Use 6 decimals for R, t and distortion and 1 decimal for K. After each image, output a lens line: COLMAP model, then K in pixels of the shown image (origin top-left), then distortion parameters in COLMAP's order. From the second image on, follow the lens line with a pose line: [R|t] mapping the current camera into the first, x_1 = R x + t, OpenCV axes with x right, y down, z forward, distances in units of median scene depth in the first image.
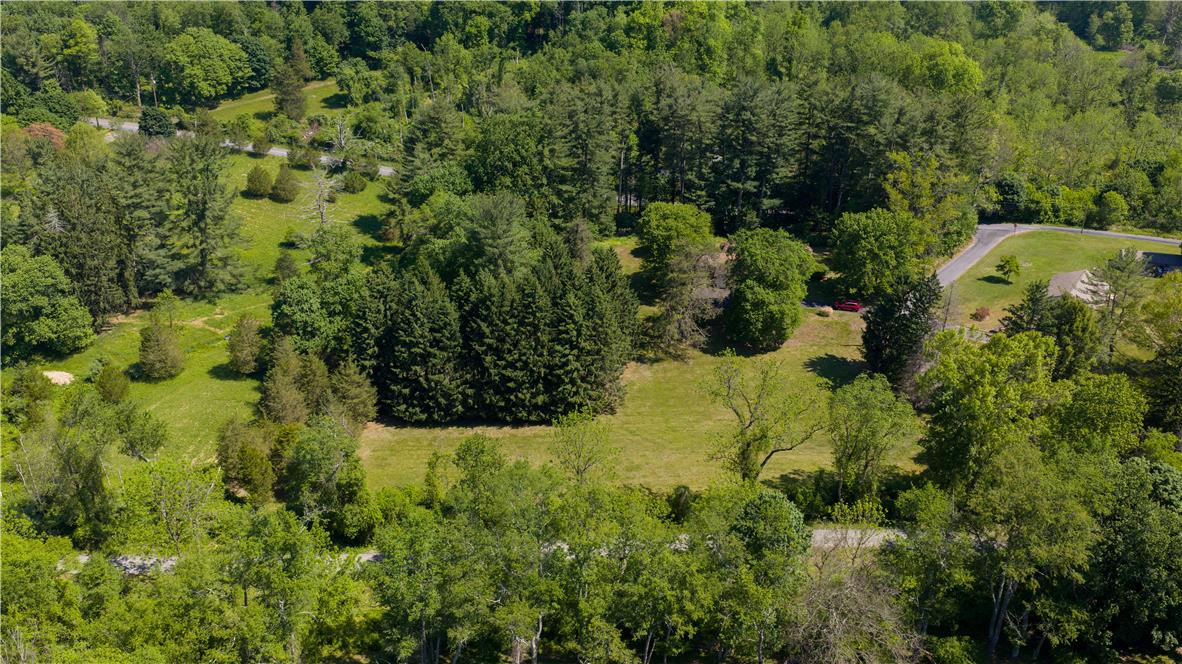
lens RADIAL K [[978.7, 0, 594.2], [0, 978.7, 341.7], [0, 0, 1]] dist [0.031677, -0.067711]
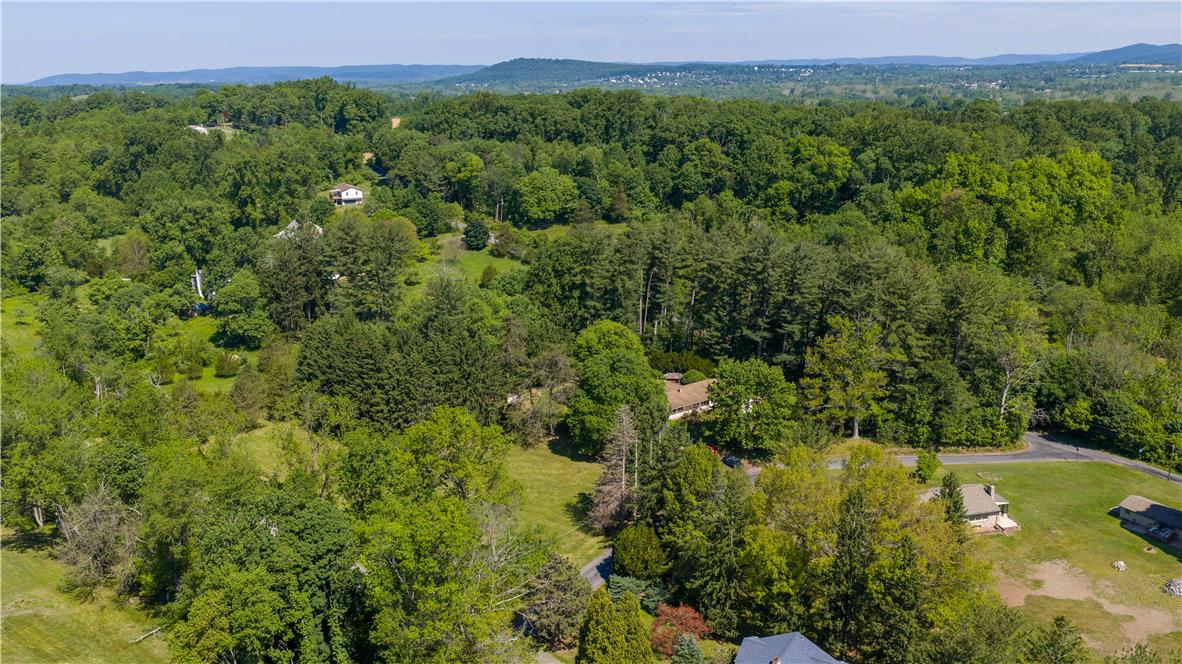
lens RADIAL K [[978.7, 0, 589.3], [0, 978.7, 338.4], [0, 0, 1]] dist [0.031677, -0.067711]
pose [[0.760806, 0.178528, -0.623941, 0.688351], [-0.290137, 0.953556, -0.080939, -0.024898], [0.580513, 0.242607, 0.777269, 0.120502]]
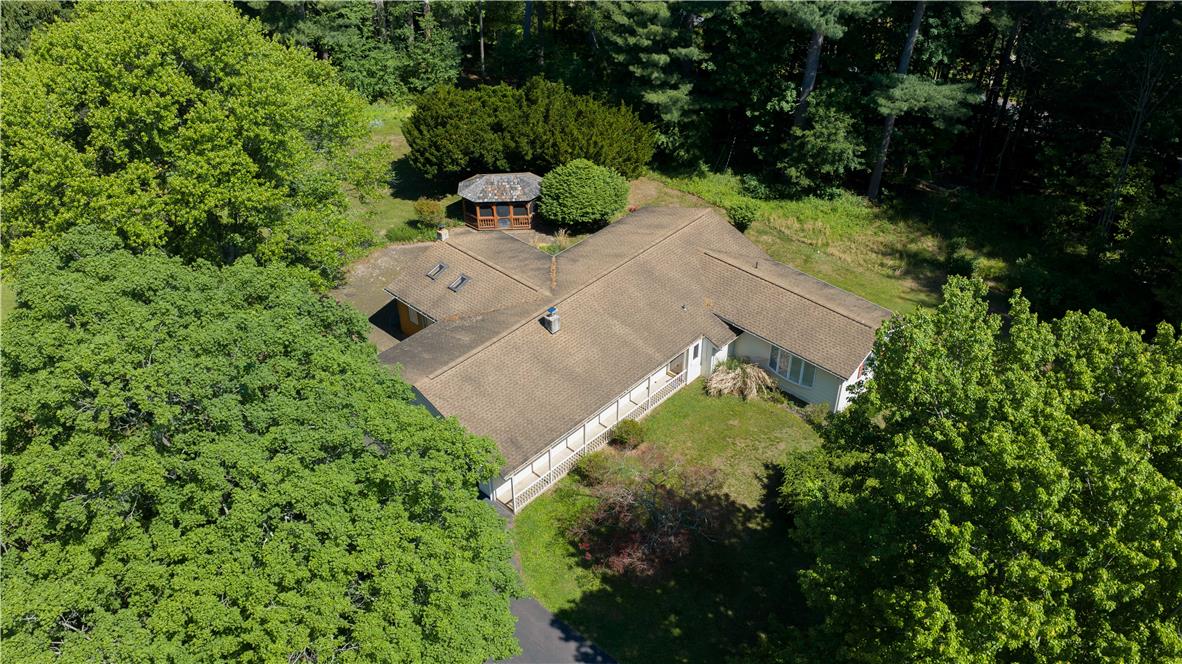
lens RADIAL K [[978.7, 0, 592.3], [0, 978.7, 340.0], [0, 0, 1]] dist [0.031677, -0.067711]
pose [[0.876708, 0.299947, -0.376052, 0.237712], [-0.224034, 0.946421, 0.232585, -0.129200], [0.425666, -0.119661, 0.896933, 0.770314]]
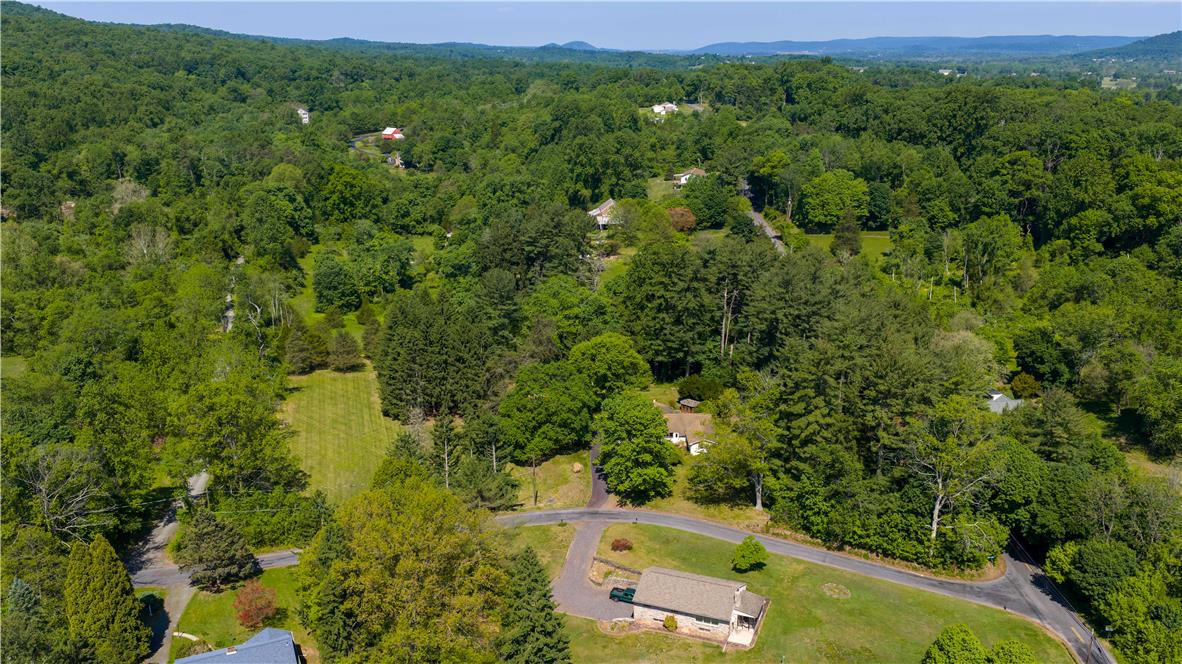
lens RADIAL K [[978.7, 0, 596.2], [0, 978.7, 327.7], [0, 0, 1]] dist [0.031677, -0.067711]
pose [[0.253728, 0.284779, -0.924404, 1.010317], [-0.432468, 0.888238, 0.154935, -0.288083], [0.865213, 0.360464, 0.348528, 0.538284]]
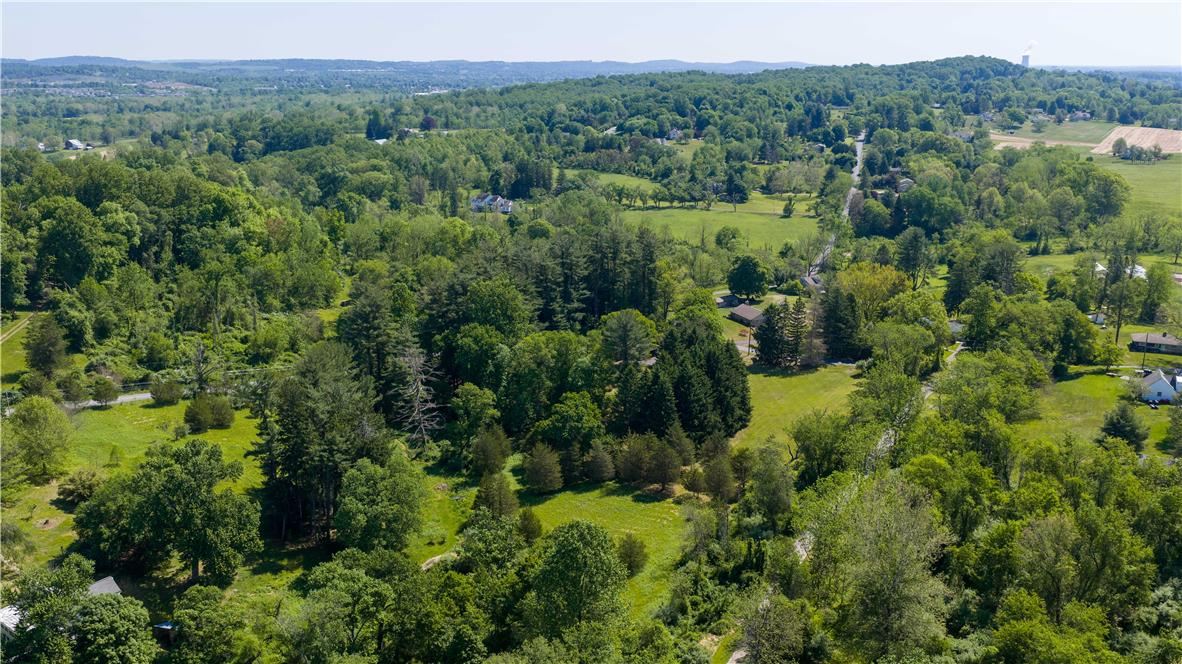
lens RADIAL K [[978.7, 0, 593.3], [0, 978.7, 334.9], [0, 0, 1]] dist [0.031677, -0.067711]
pose [[0.525459, -0.204909, 0.825775, -1.101906], [0.372067, 0.928183, -0.006434, -0.103723], [-0.765153, 0.310625, 0.563962, 0.176886]]
